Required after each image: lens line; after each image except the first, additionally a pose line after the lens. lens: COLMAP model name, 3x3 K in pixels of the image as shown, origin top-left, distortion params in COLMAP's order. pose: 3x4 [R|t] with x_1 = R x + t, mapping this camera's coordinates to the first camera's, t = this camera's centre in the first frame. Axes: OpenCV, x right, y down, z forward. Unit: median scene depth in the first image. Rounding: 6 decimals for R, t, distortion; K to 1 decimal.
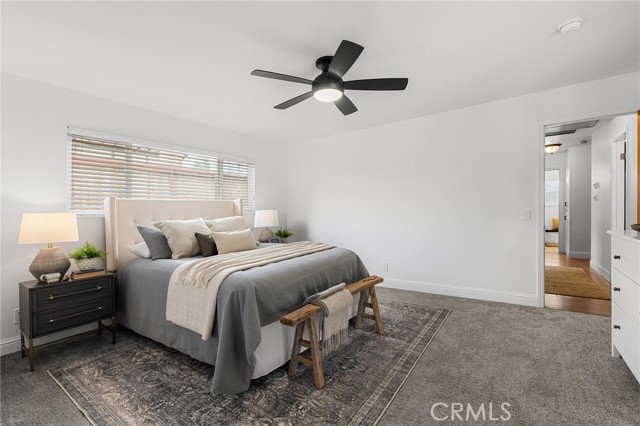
lens RADIAL K [[283.2, 0, 321.9], [0, 283.2, 213.6], [0, 0, 1]] dist [-0.002294, -0.000825]
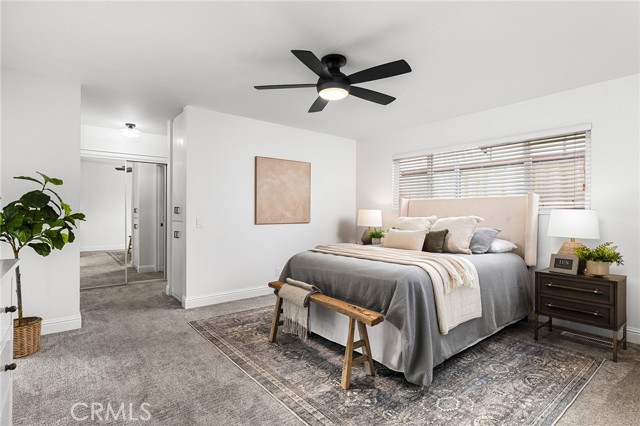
lens RADIAL K [[327.3, 0, 321.2], [0, 327.3, 213.4], [0, 0, 1]] dist [-0.001981, -0.000079]
pose [[-0.284645, 0.017690, -0.958470, 1.163008], [-0.006790, 0.999767, 0.020469, -0.025546], [0.958609, 0.012335, -0.284459, 1.367670]]
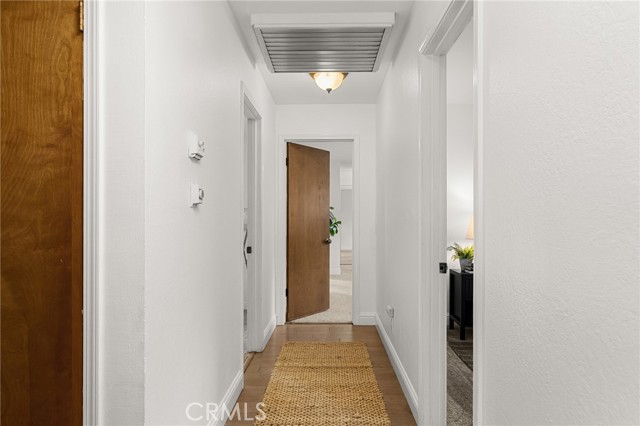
lens RADIAL K [[403.2, 0, 320.0], [0, 403.2, 215.7], [0, 0, 1]] dist [0.007316, 0.003183]
pose [[-0.828238, 0.005200, -0.560352, 1.852012], [0.002147, 0.999979, 0.006107, -0.048718], [0.560372, 0.003855, -0.828232, 2.290065]]
